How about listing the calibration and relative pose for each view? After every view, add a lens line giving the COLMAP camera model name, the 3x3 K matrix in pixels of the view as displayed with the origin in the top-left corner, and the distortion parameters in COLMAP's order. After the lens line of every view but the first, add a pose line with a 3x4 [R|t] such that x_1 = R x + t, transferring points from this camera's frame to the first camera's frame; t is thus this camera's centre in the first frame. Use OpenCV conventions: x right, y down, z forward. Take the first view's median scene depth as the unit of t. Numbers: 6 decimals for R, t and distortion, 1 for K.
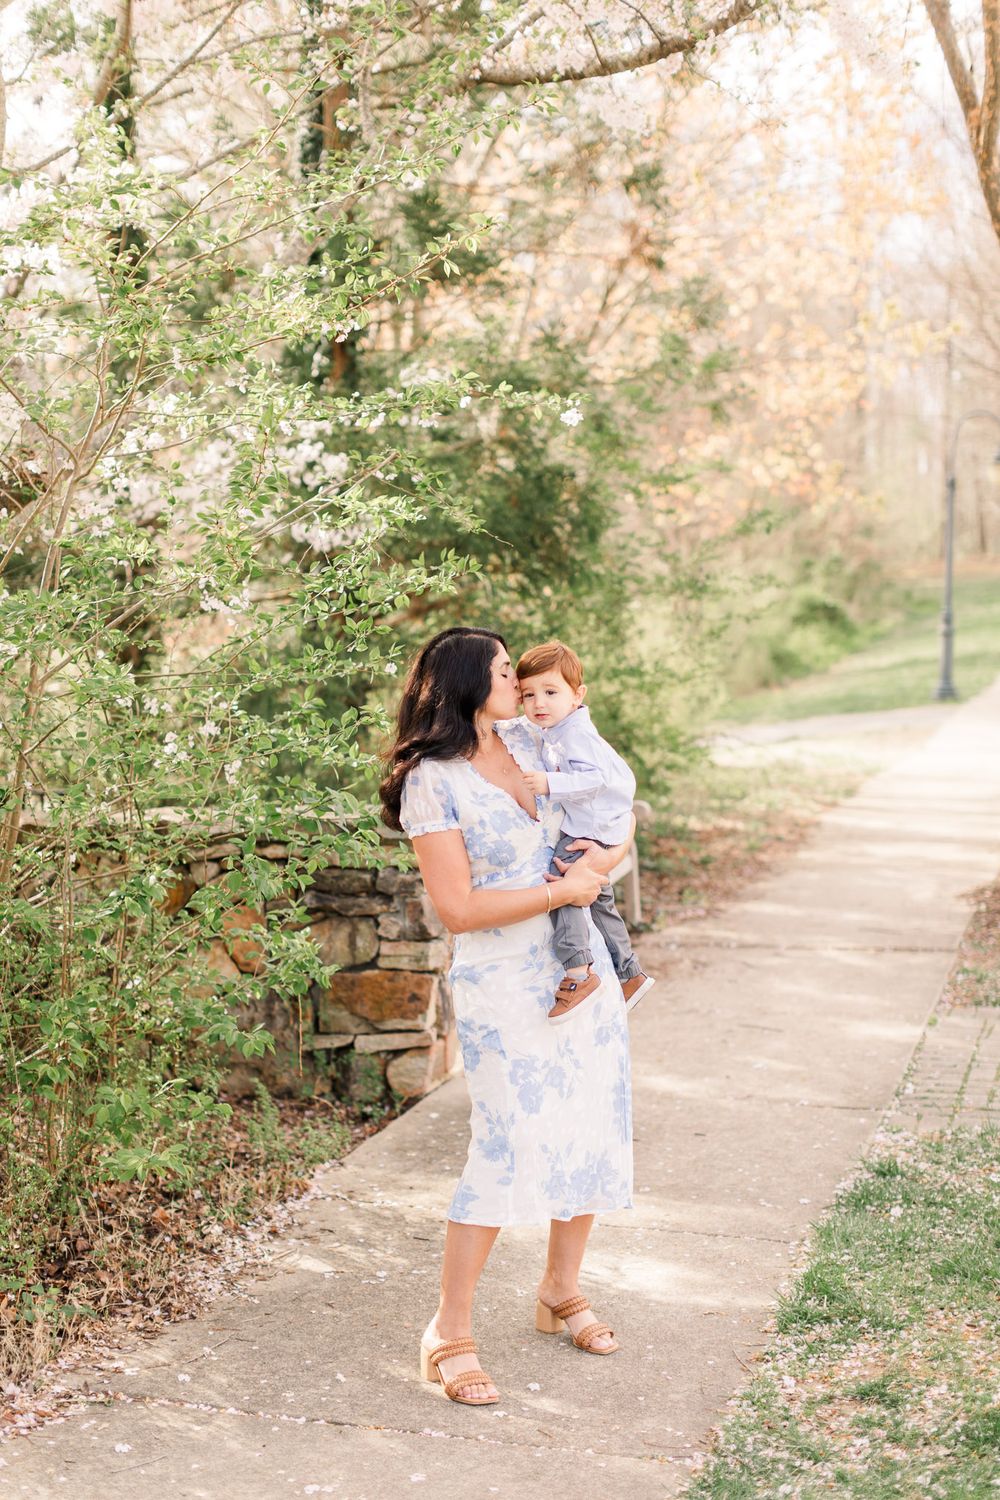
lens RADIAL K [[2239.3, 0, 500.0], [0, 2239.3, 750.0], [0, 0, 1]] dist [0.017907, -0.009544]
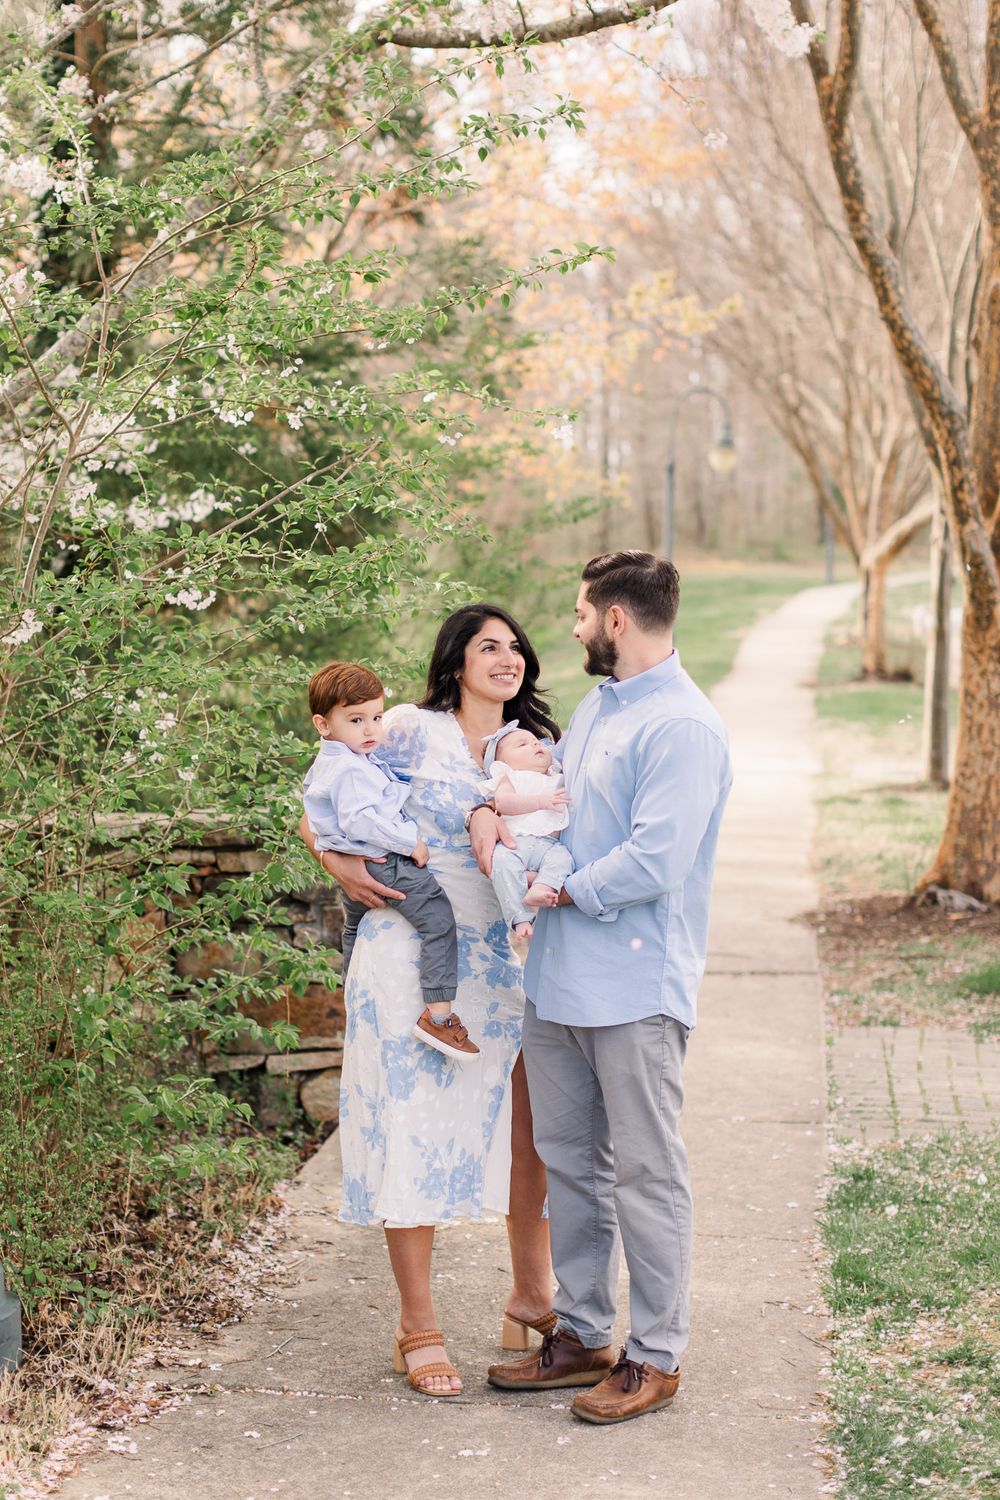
lens RADIAL K [[2673.7, 0, 500.3], [0, 2673.7, 664.1], [0, 0, 1]] dist [0.006898, -0.032230]
pose [[0.988478, 0.005973, 0.151247, -0.140479], [0.000507, 0.999085, -0.042772, 0.013086], [-0.151364, 0.042356, 0.987570, -0.118591]]
